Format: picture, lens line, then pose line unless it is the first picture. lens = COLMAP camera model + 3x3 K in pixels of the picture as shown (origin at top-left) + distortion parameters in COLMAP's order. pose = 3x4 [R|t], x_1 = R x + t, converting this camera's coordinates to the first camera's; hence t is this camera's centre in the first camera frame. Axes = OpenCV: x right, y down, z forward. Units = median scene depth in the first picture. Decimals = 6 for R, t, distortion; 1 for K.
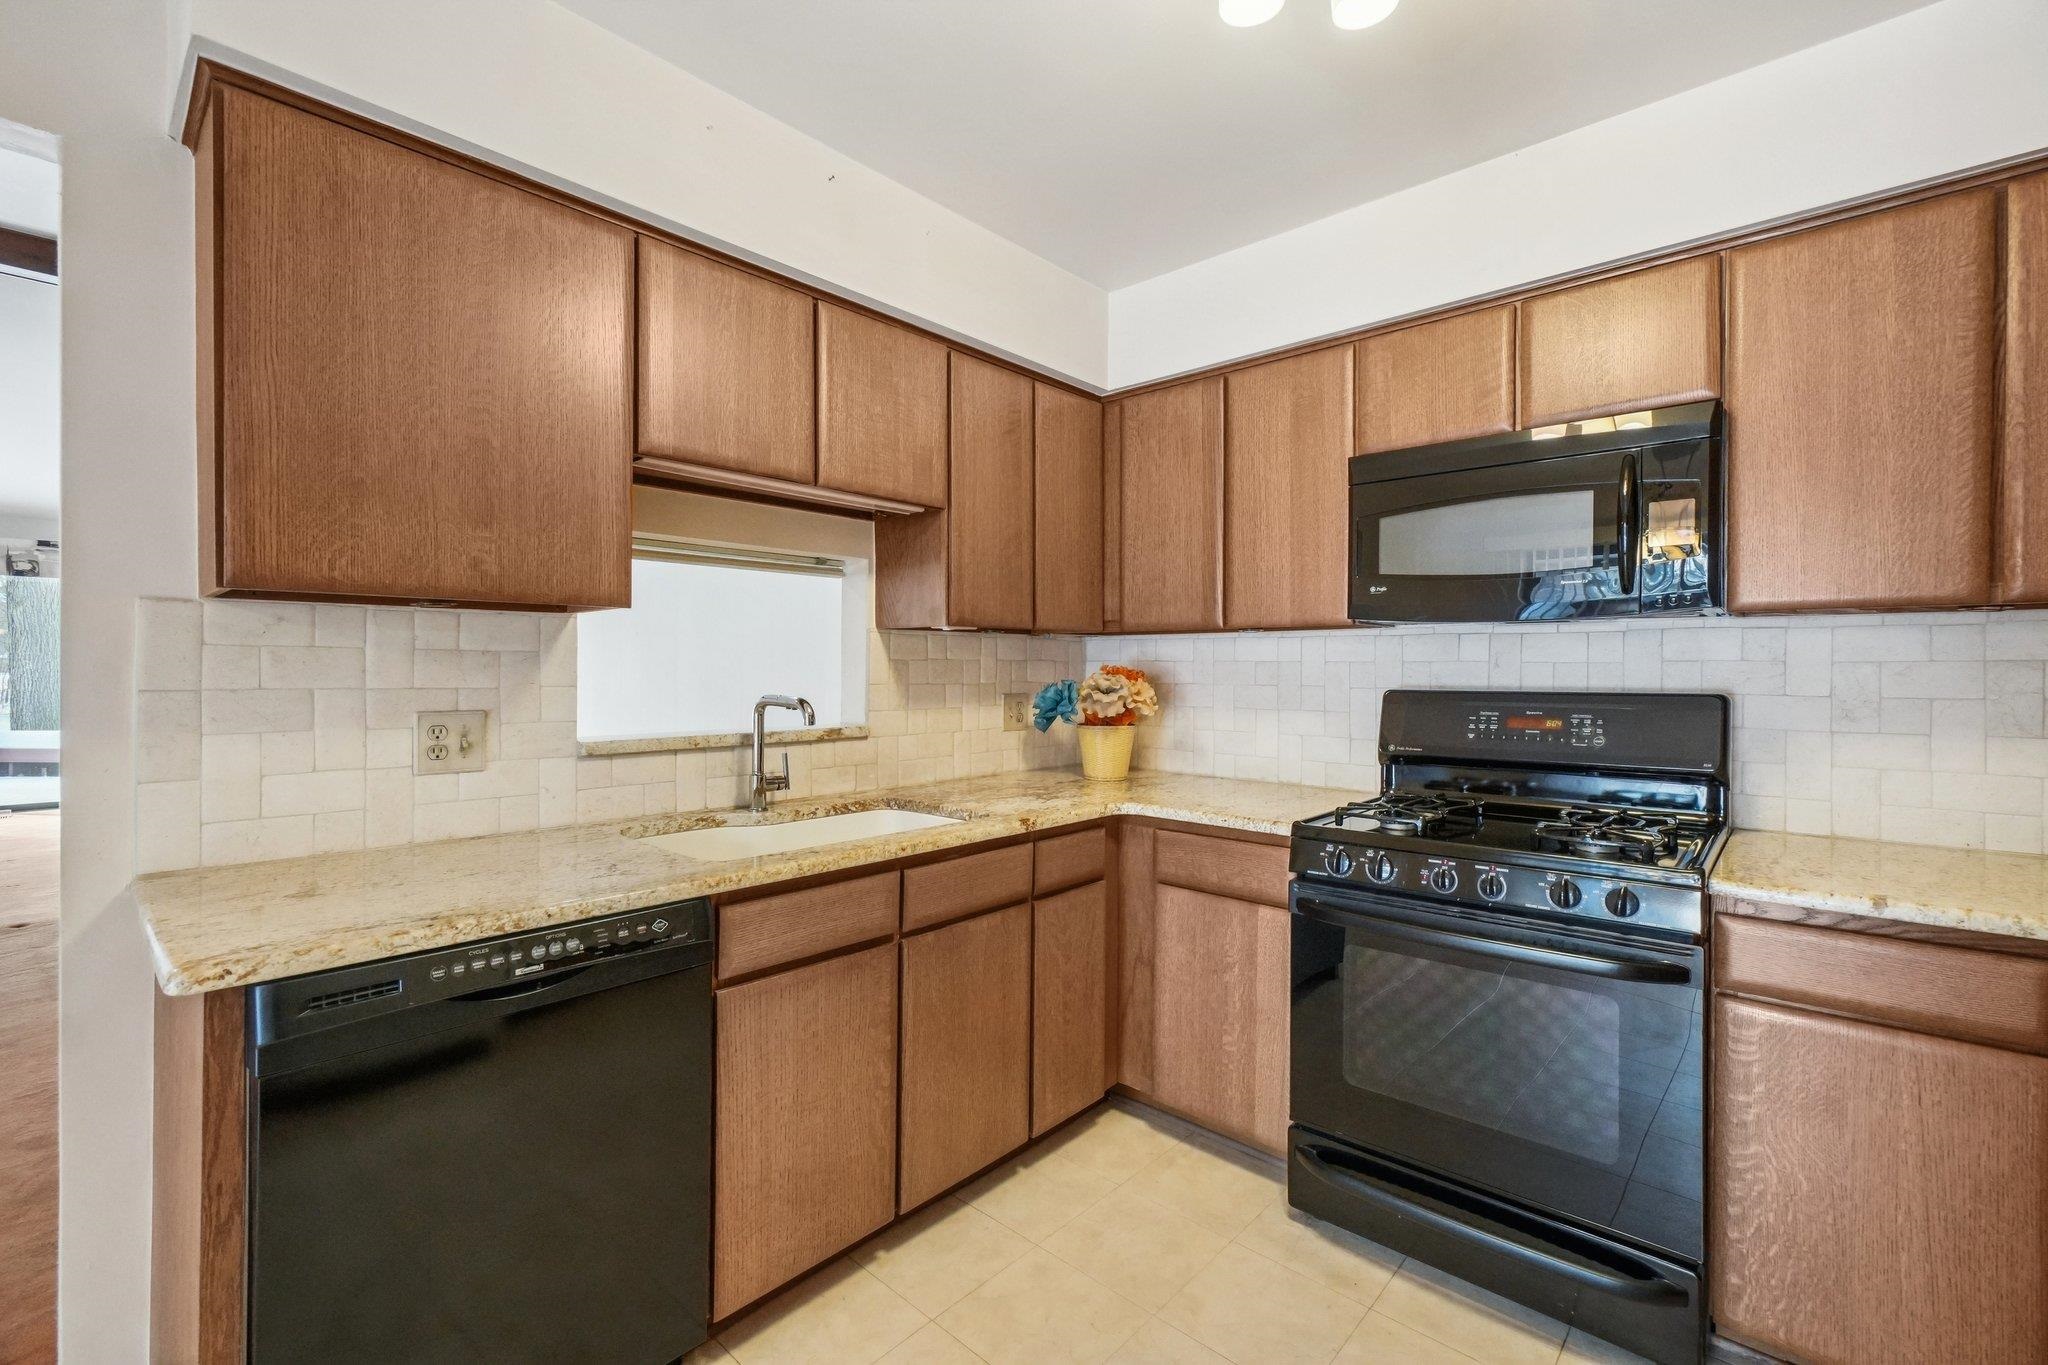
lens RADIAL K [[884.9, 0, 1029.1], [0, 884.9, 671.4], [0, 0, 1]] dist [-0.005355, 0.000450]
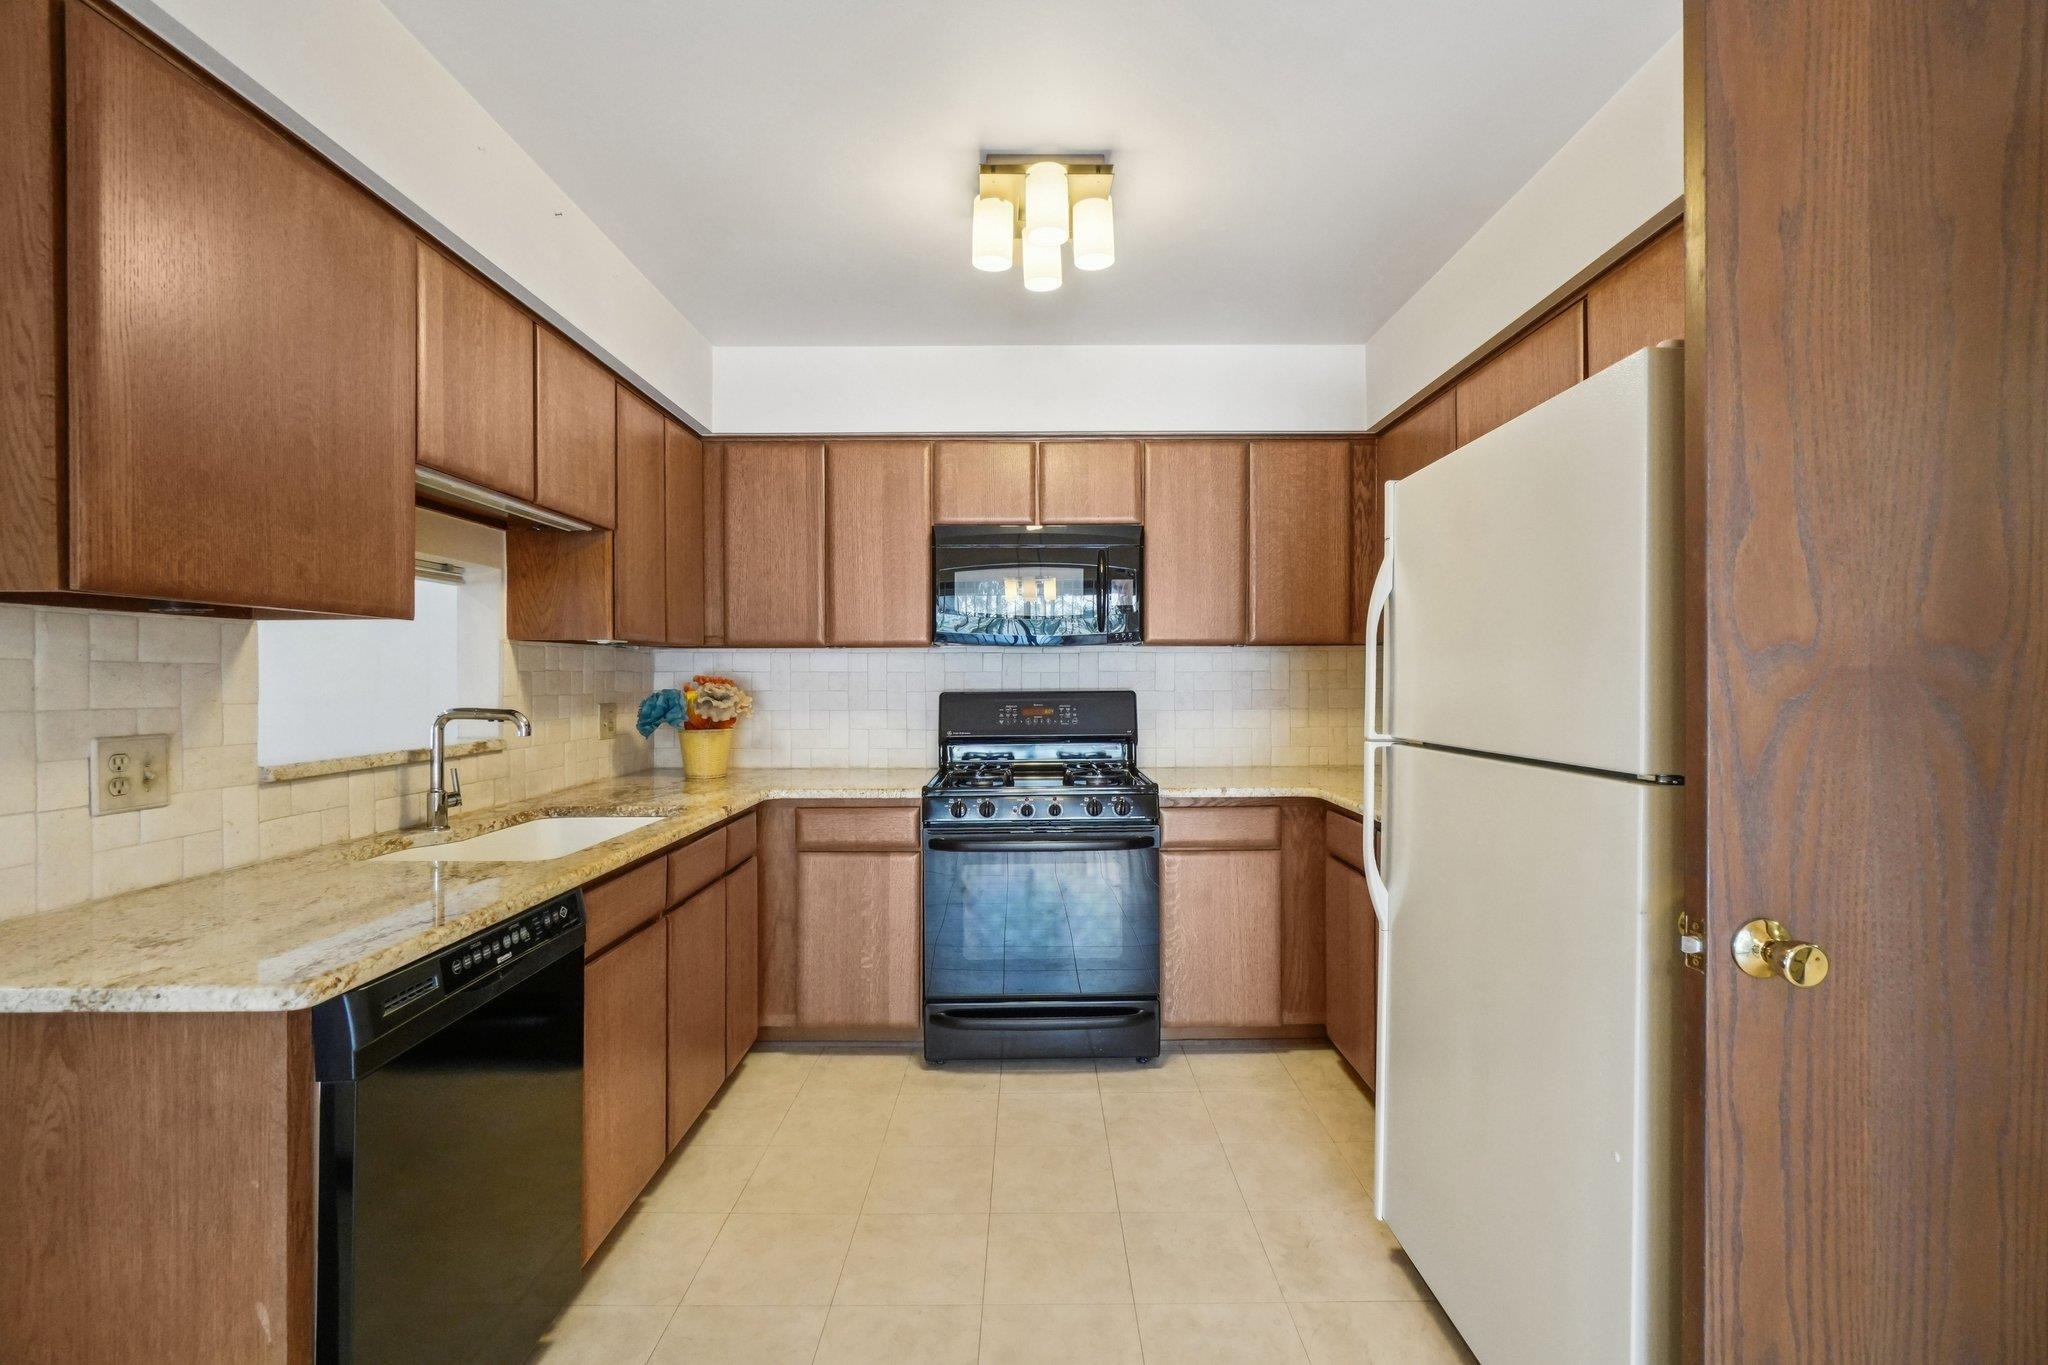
lens RADIAL K [[884.9, 0, 1035.3], [0, 884.9, 681.9], [0, 0, 1]] dist [-0.005355, 0.000450]
pose [[0.741261, -0.010280, 0.671138, -0.494055], [0.008359, 0.999947, 0.006085, -0.003080], [-0.671165, 0.001100, 0.741307, -0.153781]]
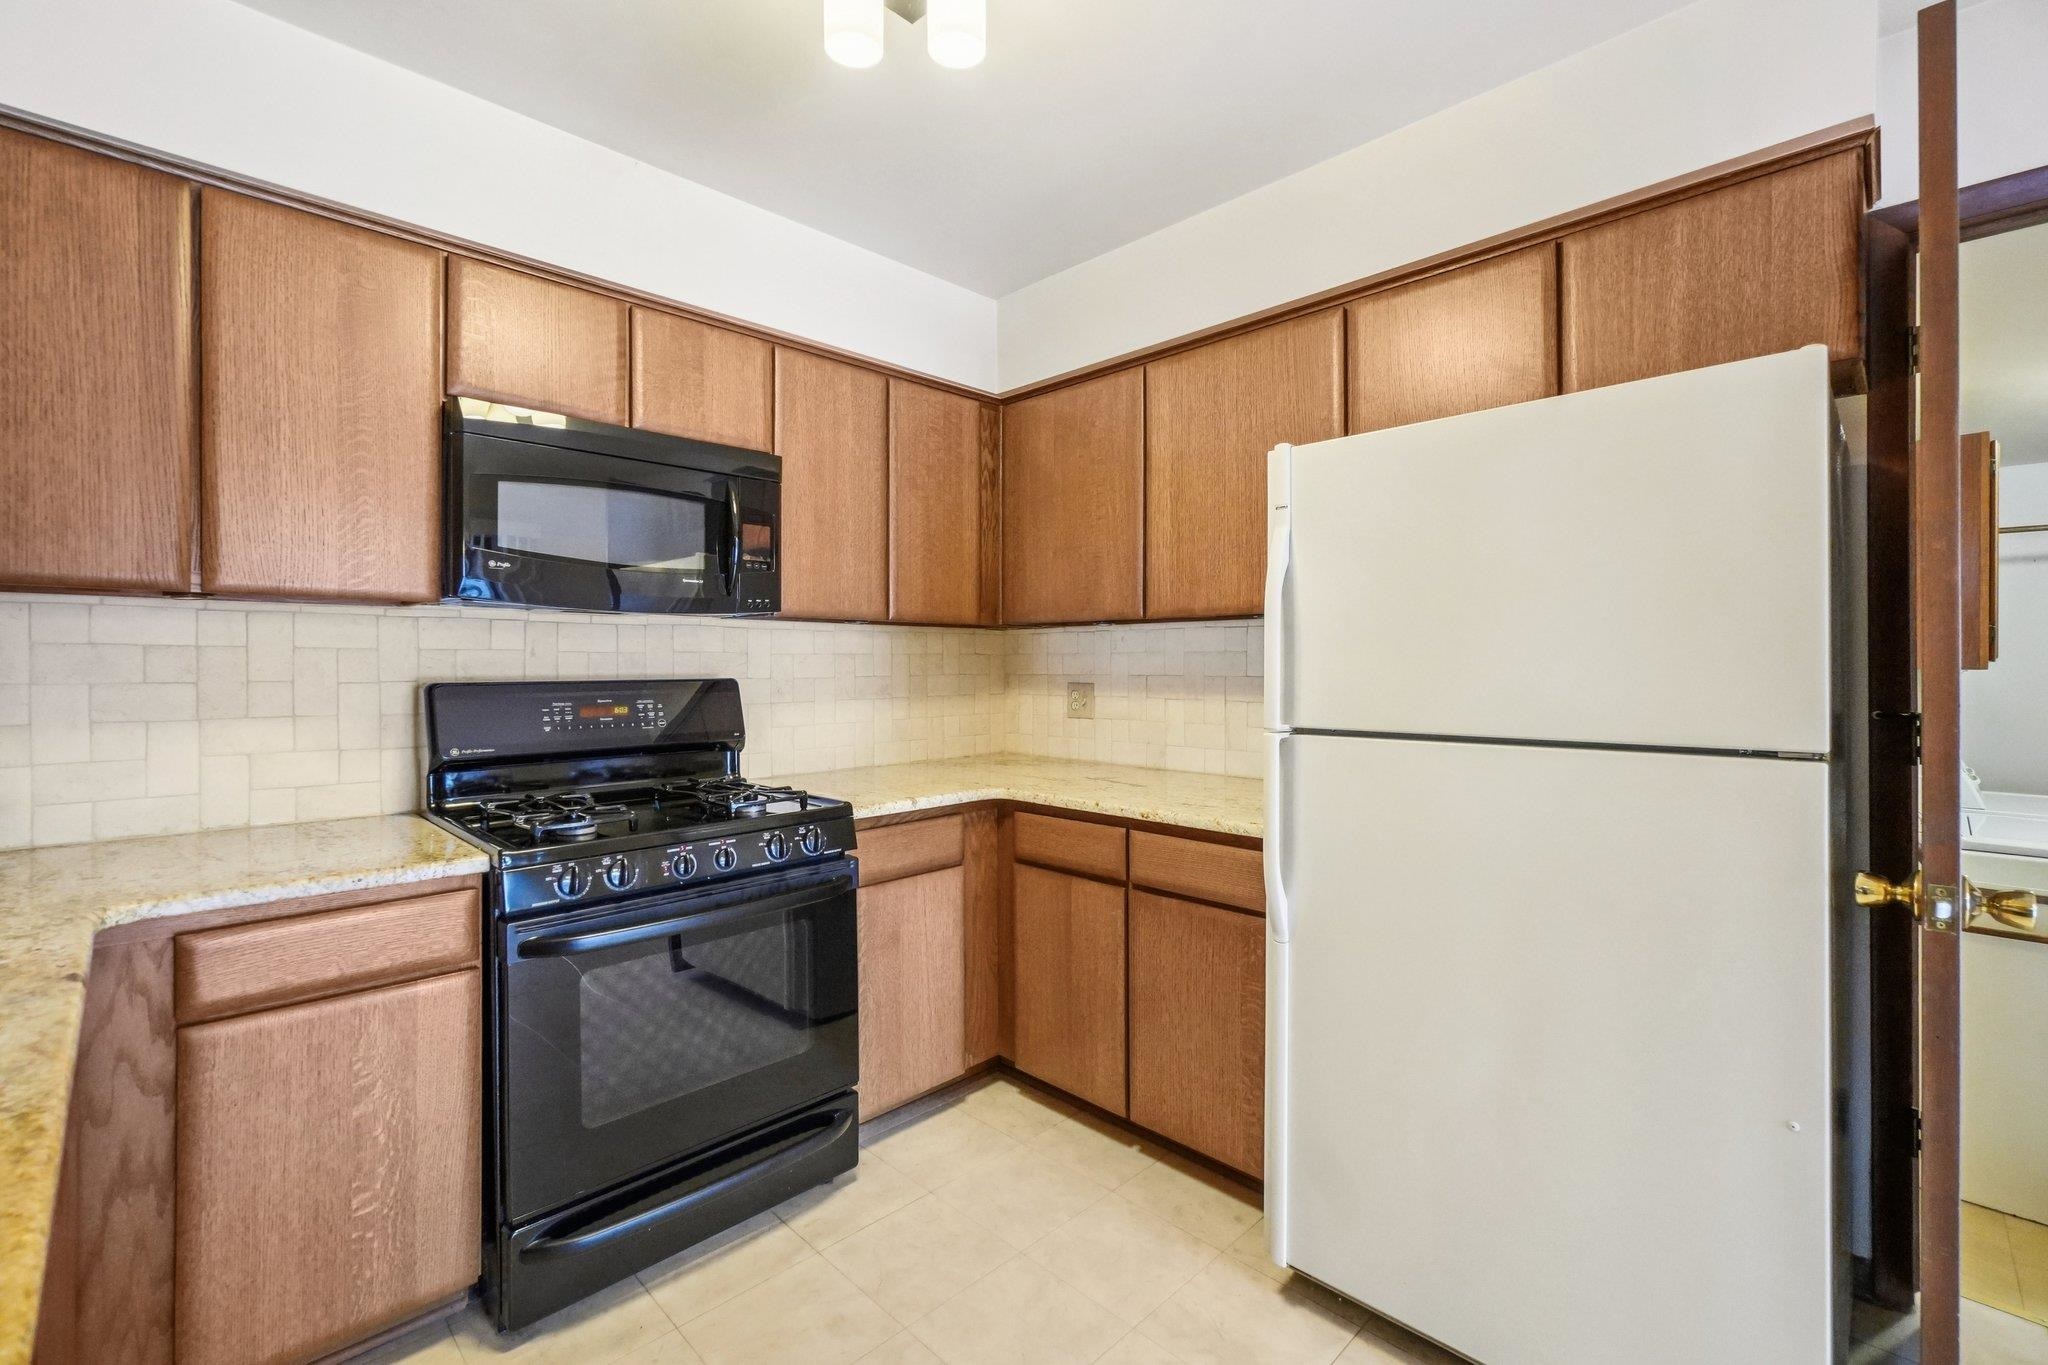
lens RADIAL K [[884.9, 0, 1019.3], [0, 884.9, 670.2], [0, 0, 1]] dist [-0.005355, 0.000450]
pose [[0.061307, -0.010816, 0.998060, -0.445495], [0.002919, 0.999939, 0.010657, 0.001590], [-0.998115, 0.002260, 0.061335, 0.475464]]
